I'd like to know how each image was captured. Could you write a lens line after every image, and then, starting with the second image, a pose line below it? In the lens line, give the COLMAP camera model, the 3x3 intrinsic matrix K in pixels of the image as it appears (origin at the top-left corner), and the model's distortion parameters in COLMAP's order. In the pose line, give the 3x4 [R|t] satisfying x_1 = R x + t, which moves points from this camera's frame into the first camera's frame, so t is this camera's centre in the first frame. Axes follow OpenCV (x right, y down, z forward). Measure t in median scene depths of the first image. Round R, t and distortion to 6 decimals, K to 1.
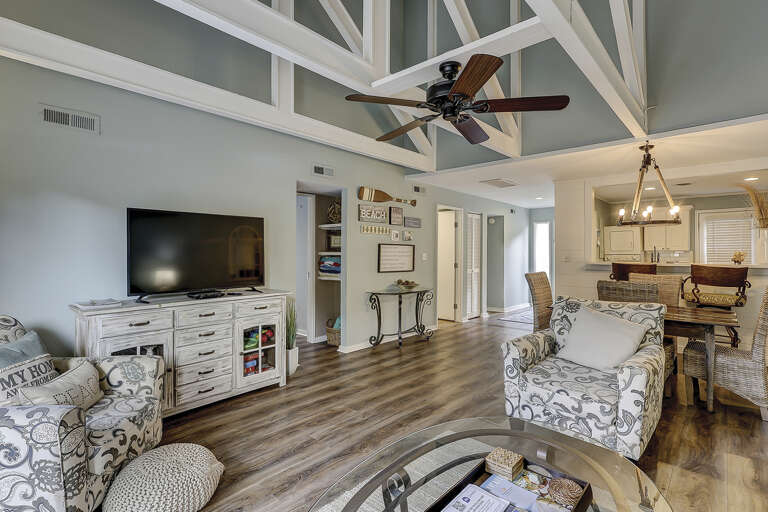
lens RADIAL K [[376.6, 0, 383.1], [0, 376.6, 250.1], [0, 0, 1]] dist [-0.004457, -0.000768]
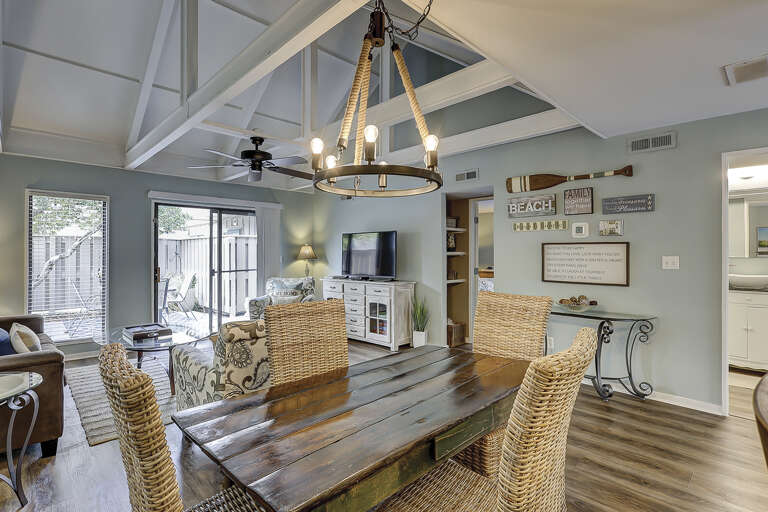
lens RADIAL K [[376.6, 0, 386.6], [0, 376.6, 255.6], [0, 0, 1]] dist [-0.004457, -0.000768]
pose [[-0.052221, -0.001141, -0.998635, 0.769314], [0.004354, 0.999990, -0.001371, 0.007906], [0.998626, -0.004420, -0.052216, 0.722755]]
